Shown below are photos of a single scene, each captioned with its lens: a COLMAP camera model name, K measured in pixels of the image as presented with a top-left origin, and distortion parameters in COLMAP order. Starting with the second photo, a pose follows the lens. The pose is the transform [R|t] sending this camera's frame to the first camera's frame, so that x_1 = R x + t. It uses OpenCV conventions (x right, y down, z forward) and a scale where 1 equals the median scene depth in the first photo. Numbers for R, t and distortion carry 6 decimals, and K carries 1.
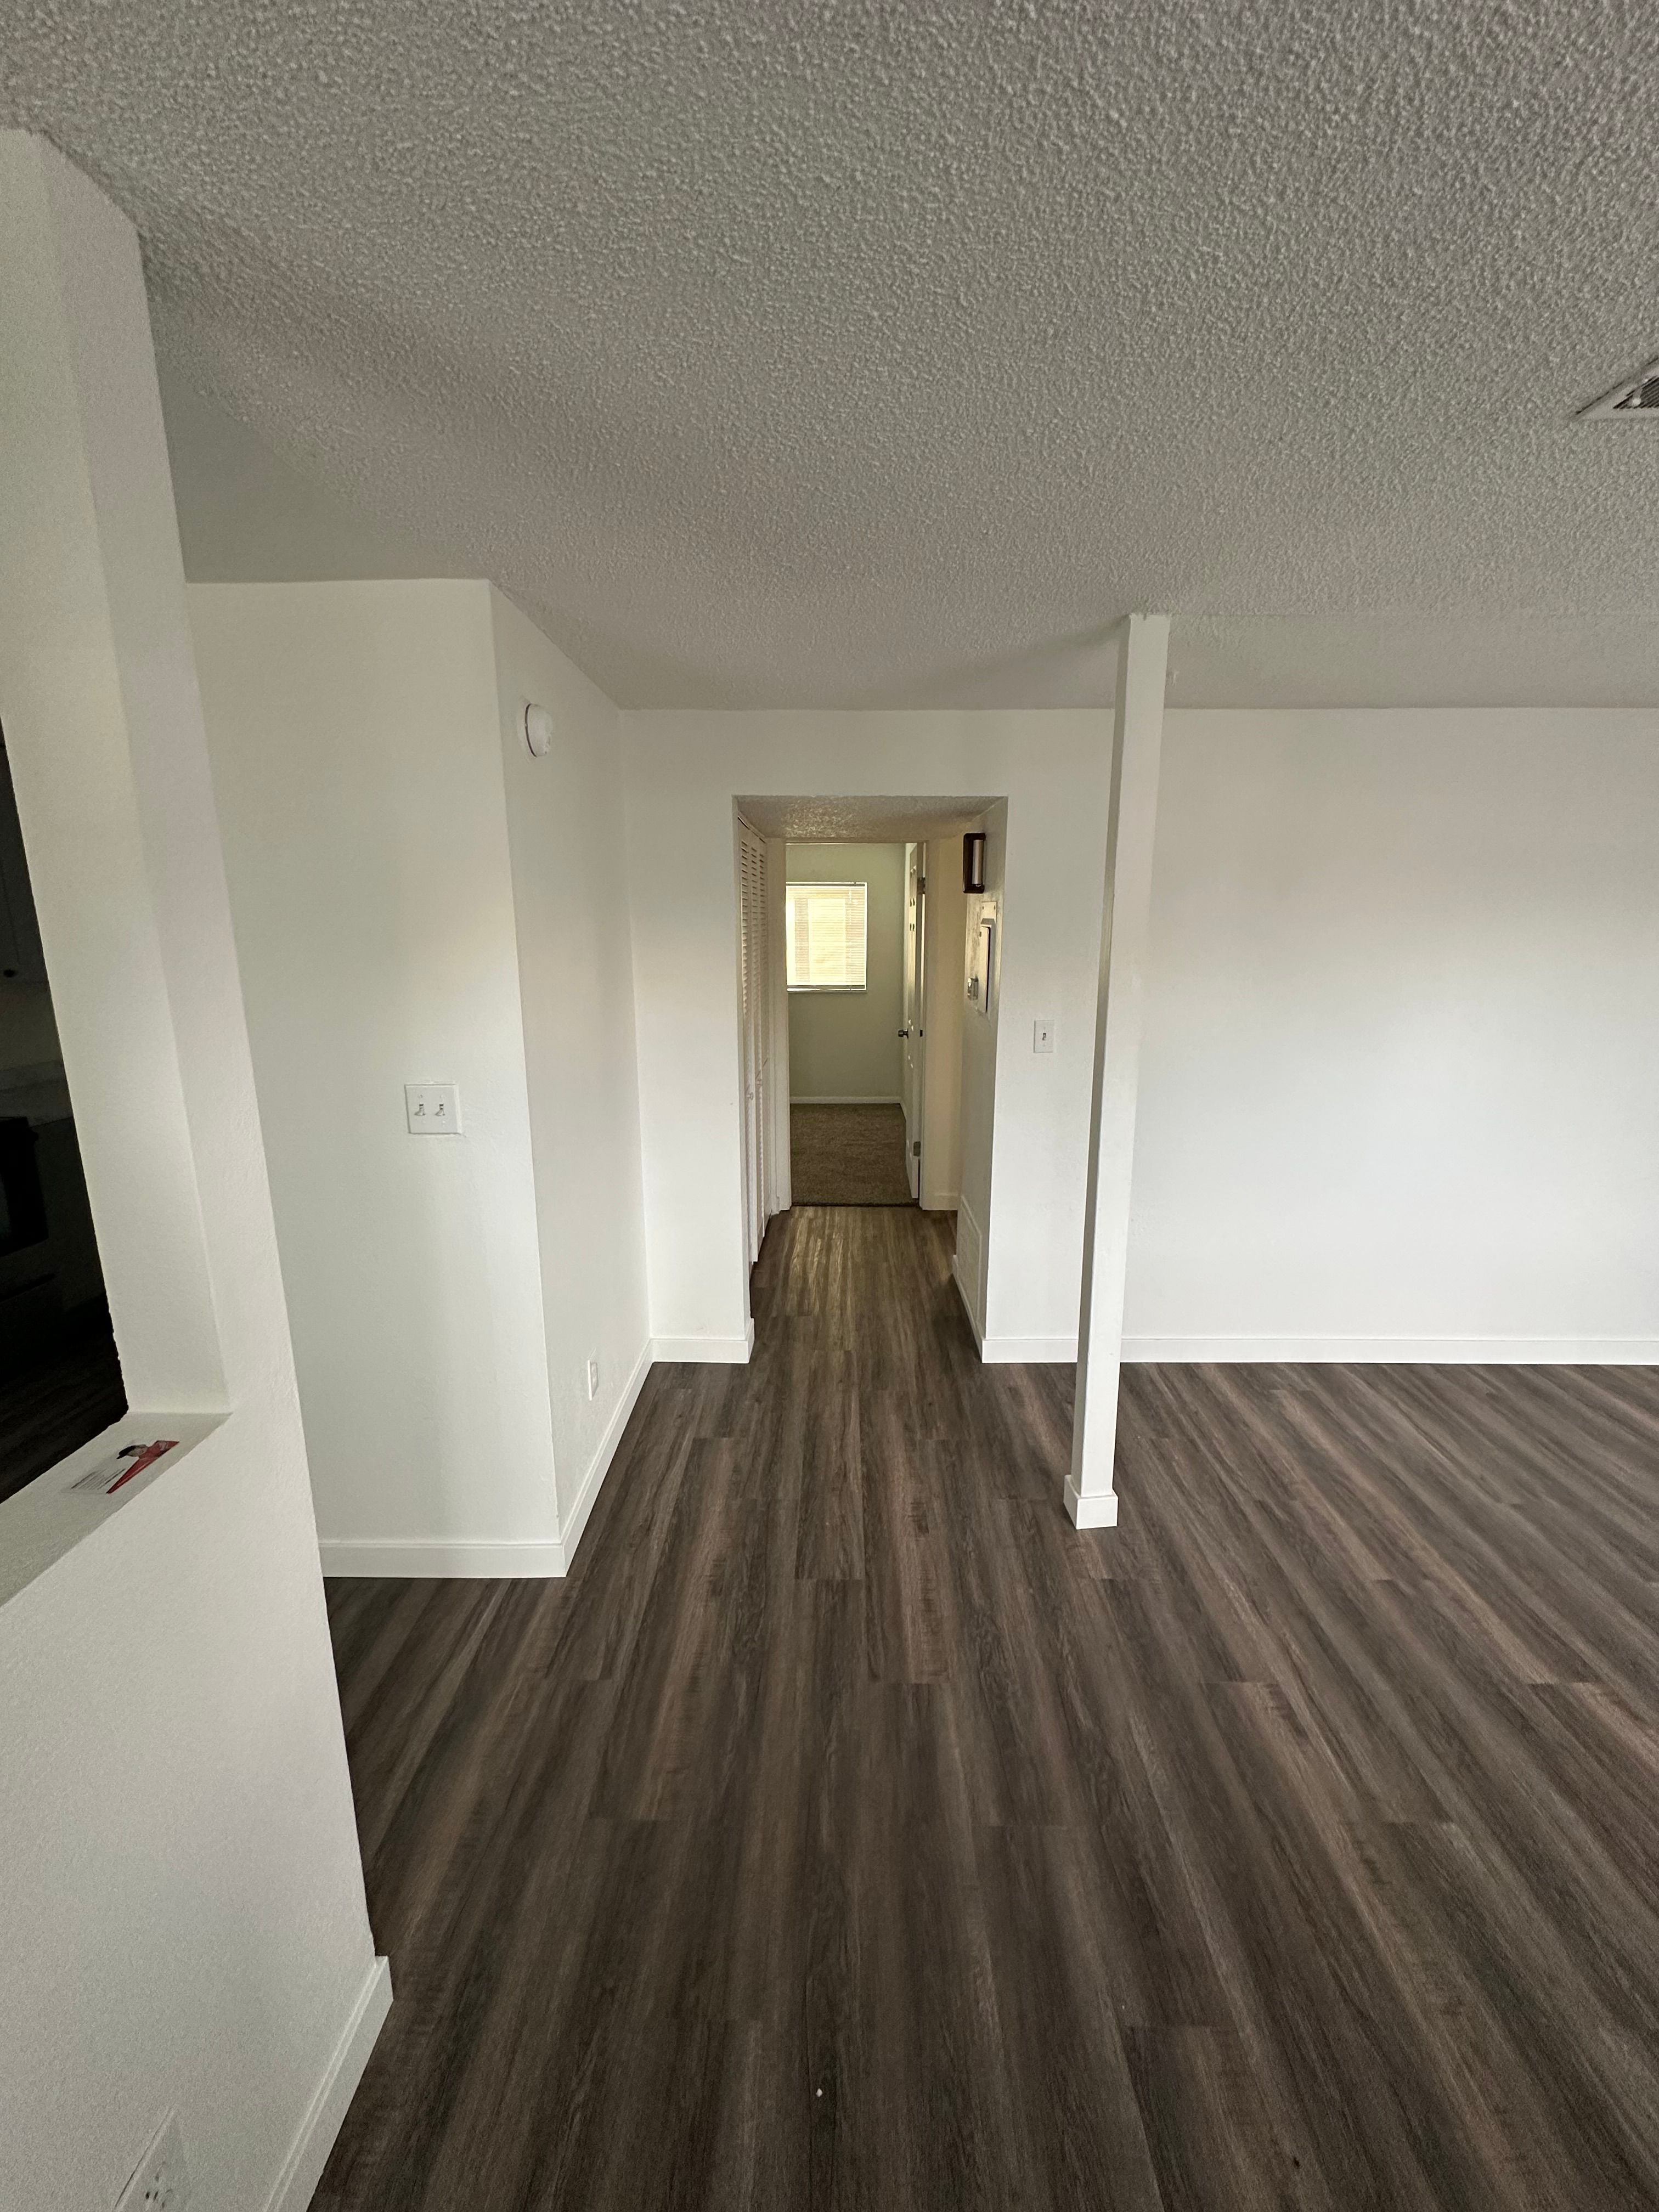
lens RADIAL K [[866.7, 0, 829.9], [0, 866.7, 1086.8], [0, 0, 1]] dist [0.000982, 0.000291]
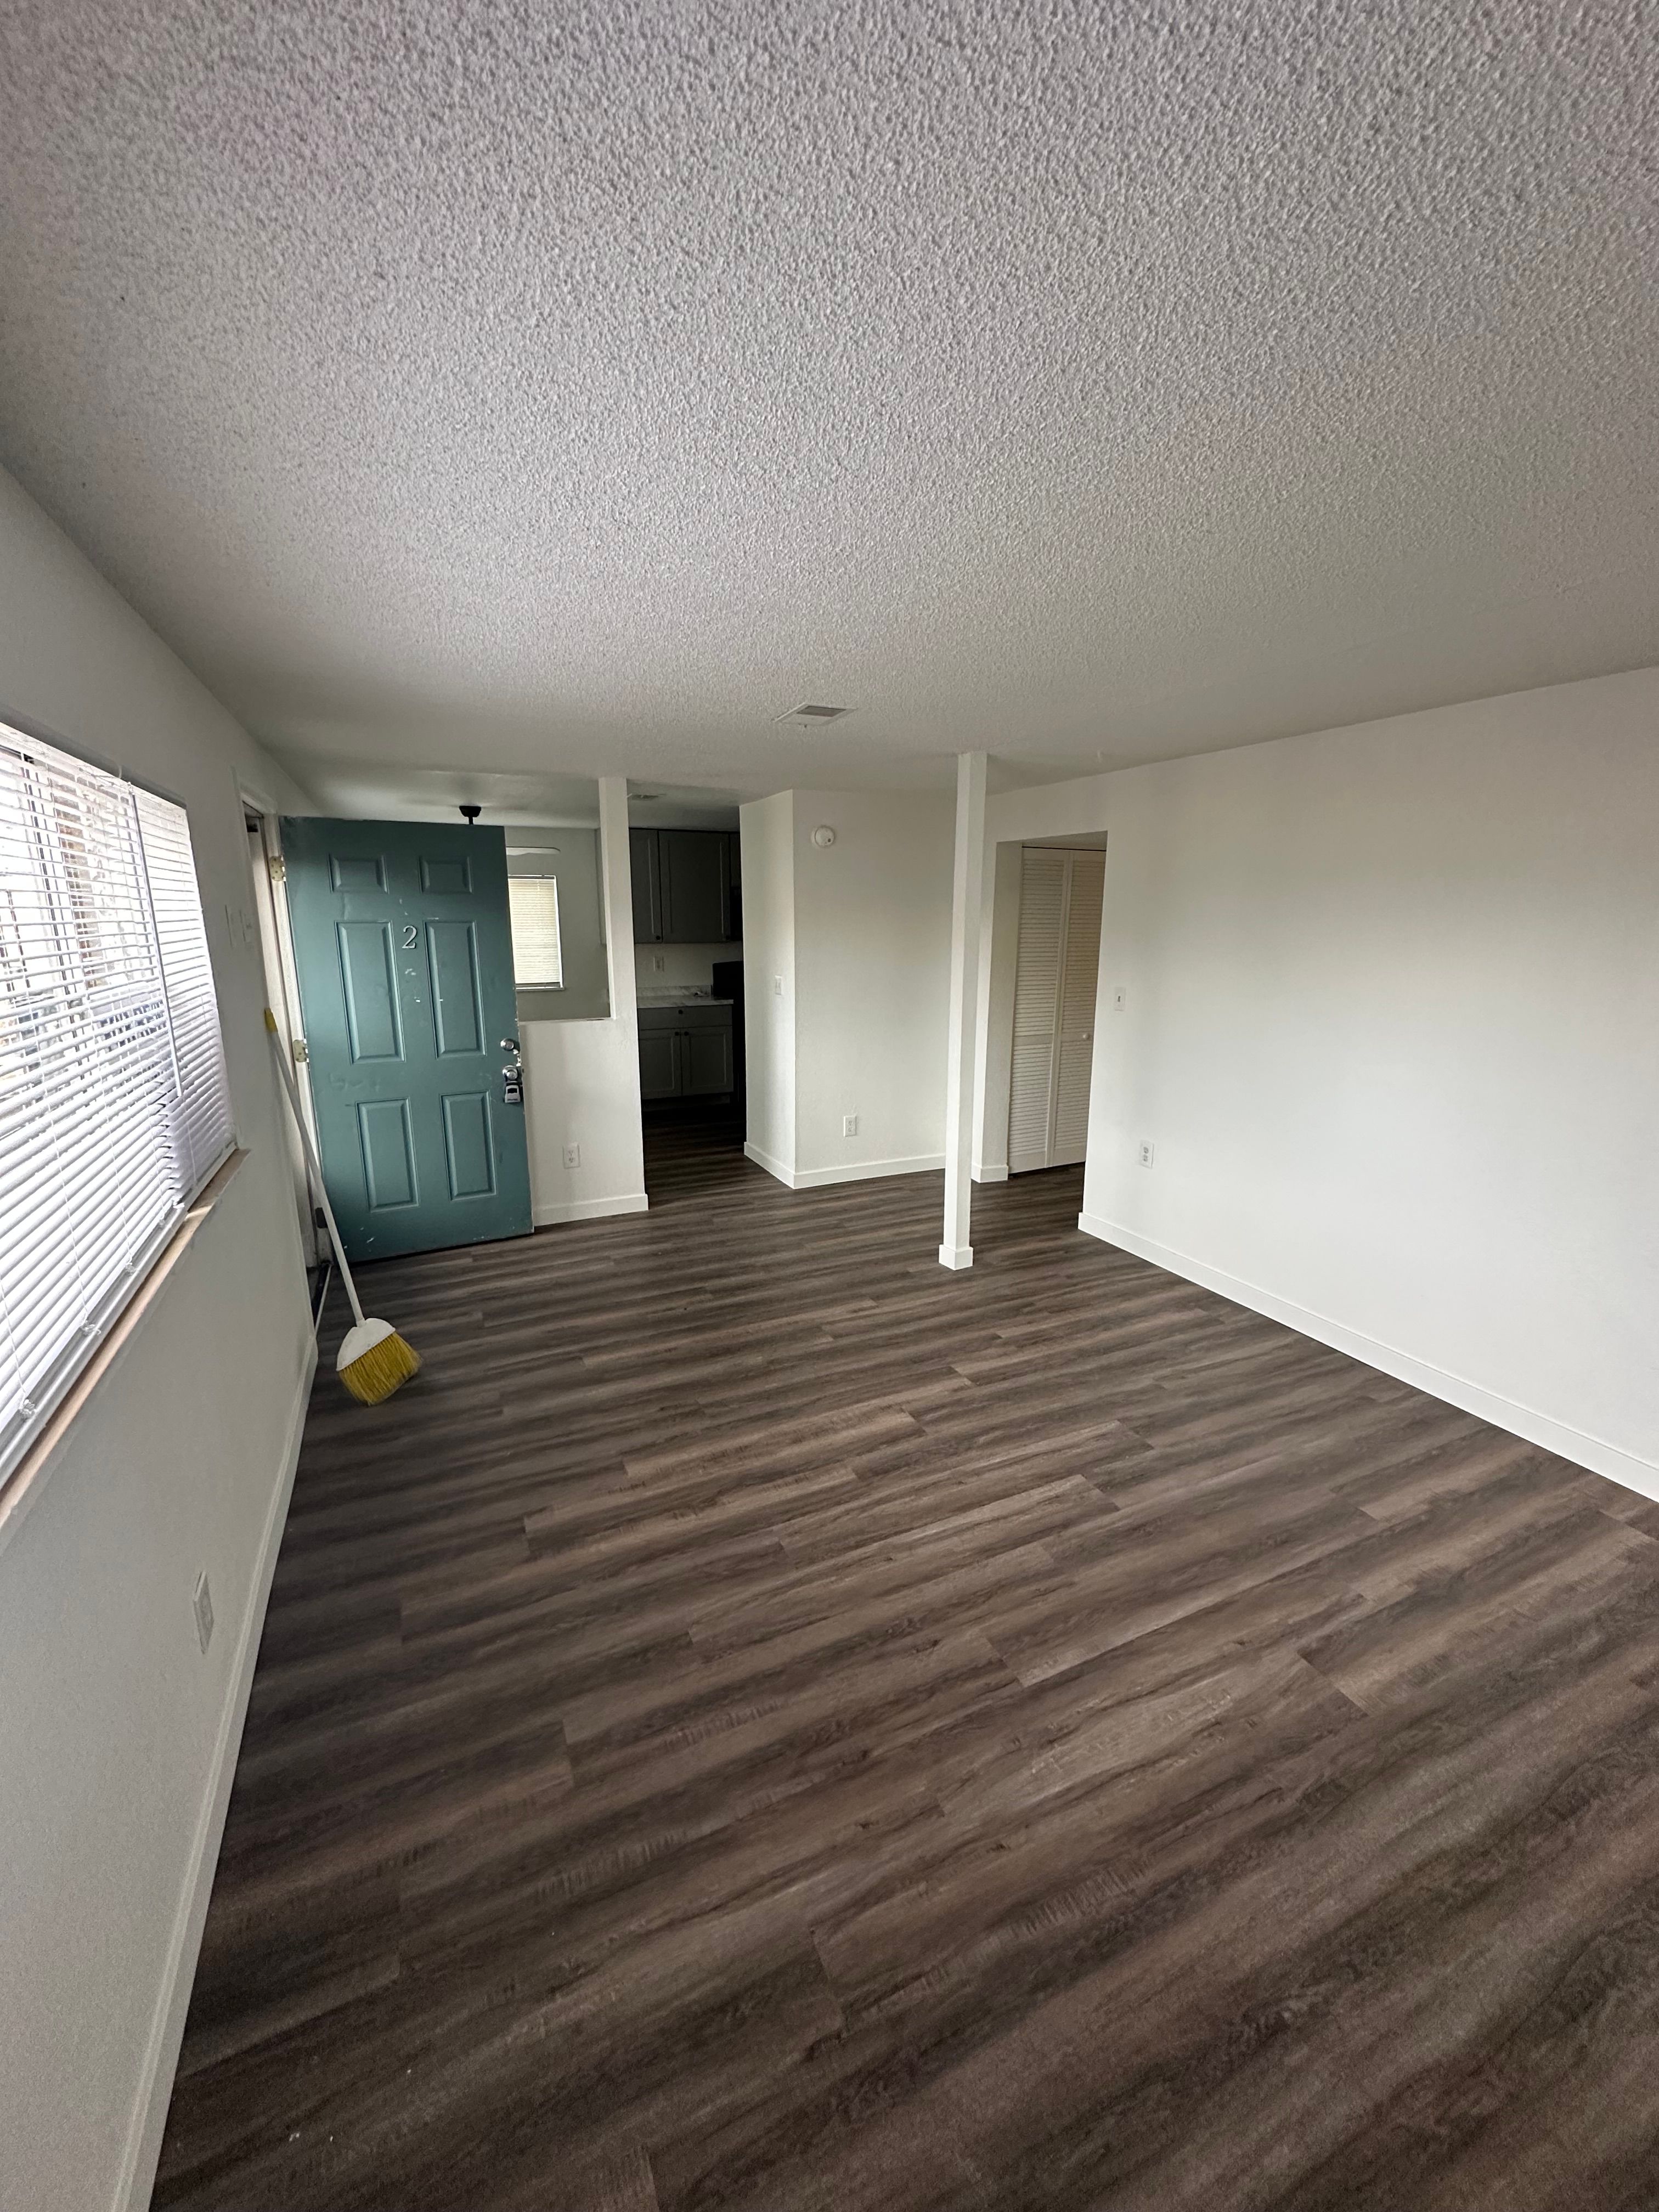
lens RADIAL K [[881.0, 0, 829.2], [0, 881.0, 1102.8], [0, 0, 1]] dist [-0.001048, 0.000415]
pose [[0.433553, 0.195050, -0.879766, 1.714269], [-0.175117, 0.975918, 0.130069, 0.010710], [0.883949, 0.097670, 0.457269, -0.027201]]
